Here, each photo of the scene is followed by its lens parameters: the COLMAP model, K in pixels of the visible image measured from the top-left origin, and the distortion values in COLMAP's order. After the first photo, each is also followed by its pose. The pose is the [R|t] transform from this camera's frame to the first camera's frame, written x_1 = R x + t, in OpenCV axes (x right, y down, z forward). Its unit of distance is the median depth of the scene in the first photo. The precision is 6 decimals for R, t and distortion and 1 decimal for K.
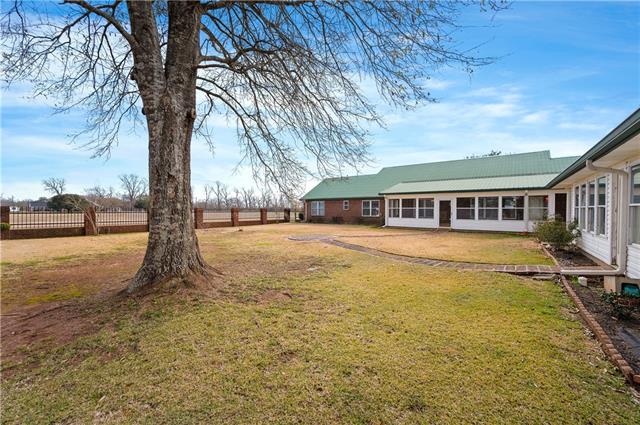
lens RADIAL K [[263.8, 0, 324.0], [0, 263.8, 211.2], [0, 0, 1]] dist [-0.000948, -0.000017]
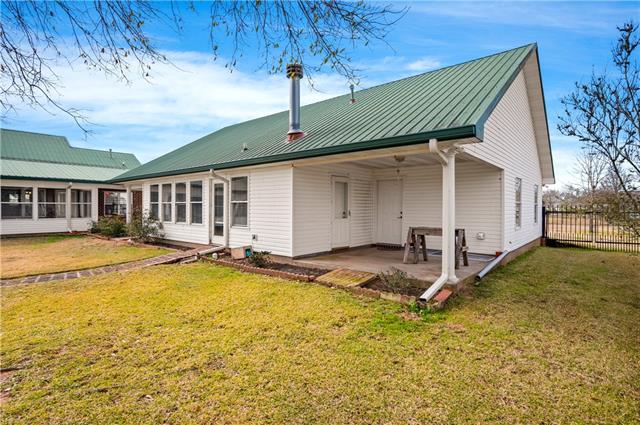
lens RADIAL K [[334.6, 0, 321.7], [0, 334.6, 210.7], [0, 0, 1]] dist [0.004491, 0.000435]
pose [[0.057793, -0.017060, 0.998183, -0.247062], [0.007206, 0.999835, 0.016671, 0.000796], [-0.998303, 0.006230, 0.057907, 0.112819]]
